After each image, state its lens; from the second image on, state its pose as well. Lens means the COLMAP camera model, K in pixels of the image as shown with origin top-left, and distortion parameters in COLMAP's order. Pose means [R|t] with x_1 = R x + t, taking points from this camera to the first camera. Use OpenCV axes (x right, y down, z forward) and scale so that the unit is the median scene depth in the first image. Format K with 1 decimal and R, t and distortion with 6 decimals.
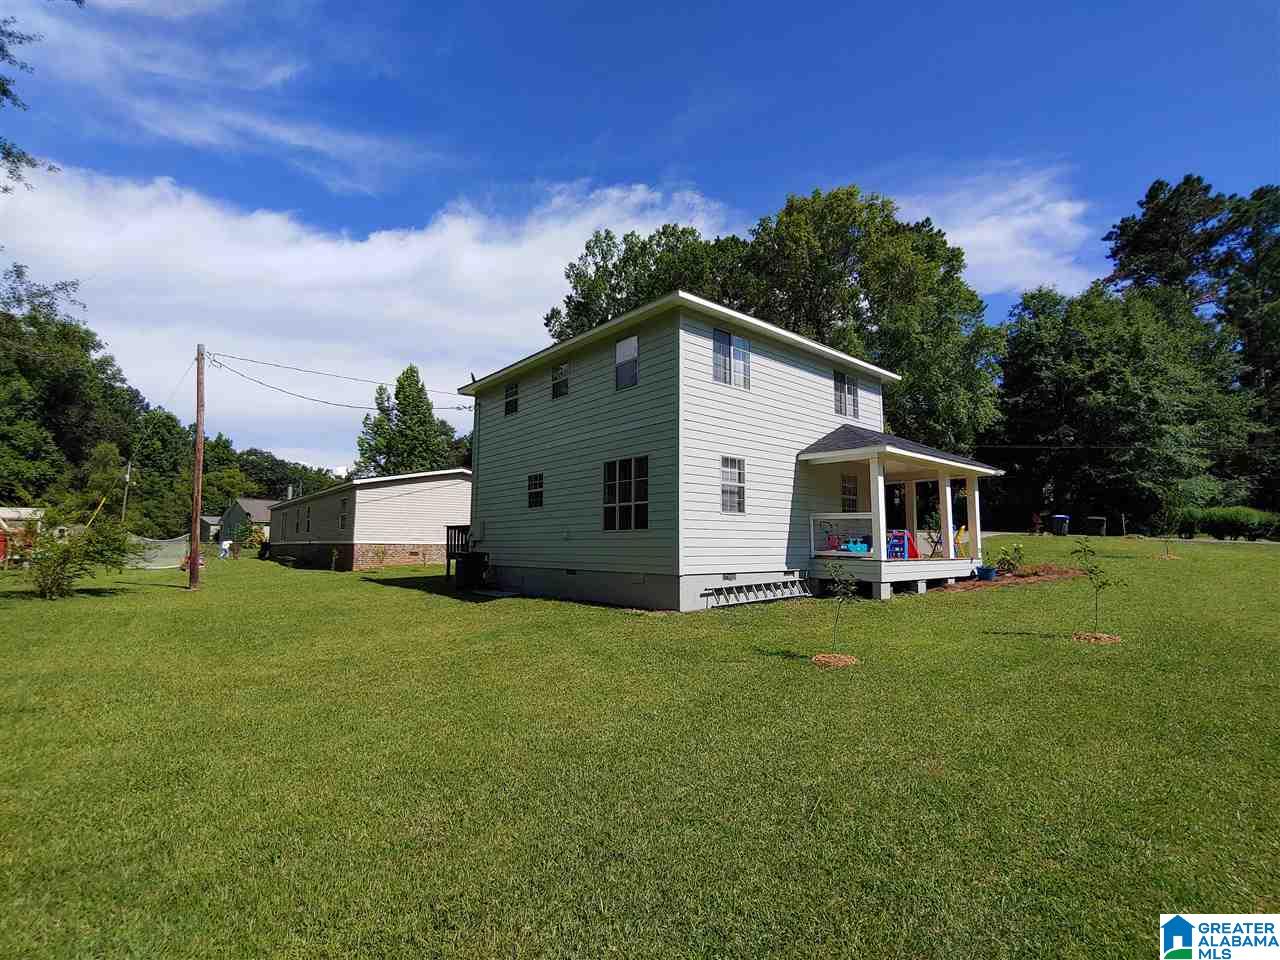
lens RADIAL K [[605.5, 0, 640.2], [0, 605.5, 483.0], [0, 0, 1]] dist [-0.021484, 0.001367]
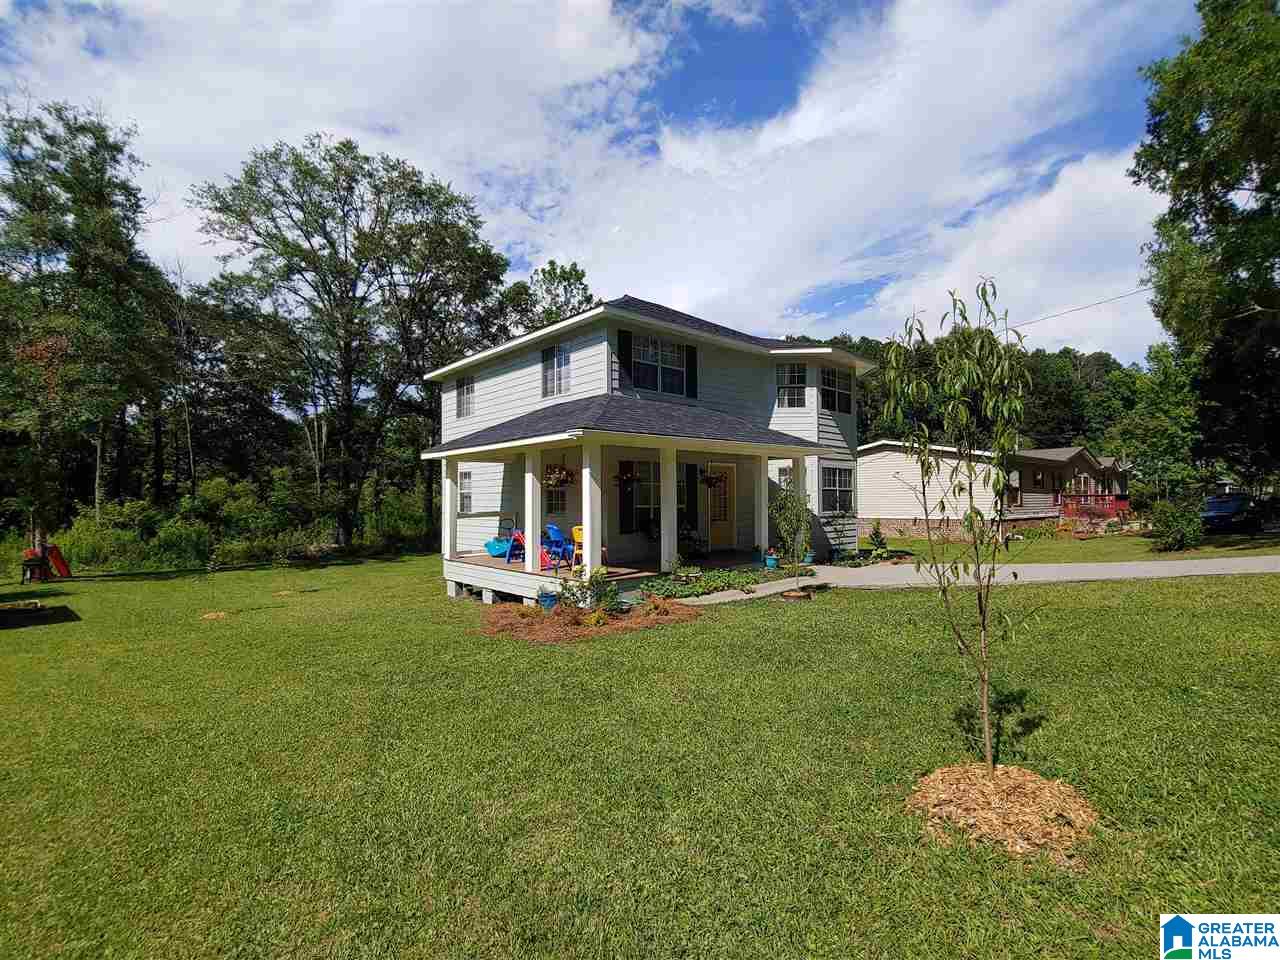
lens RADIAL K [[605.5, 0, 635.7], [0, 605.5, 474.7], [0, 0, 1]] dist [-0.021484, 0.001367]
pose [[0.043421, -0.048427, -0.997882, 1.218512], [0.112476, 0.992711, -0.043281, 0.053938], [0.992705, -0.110359, 0.048552, 1.069917]]
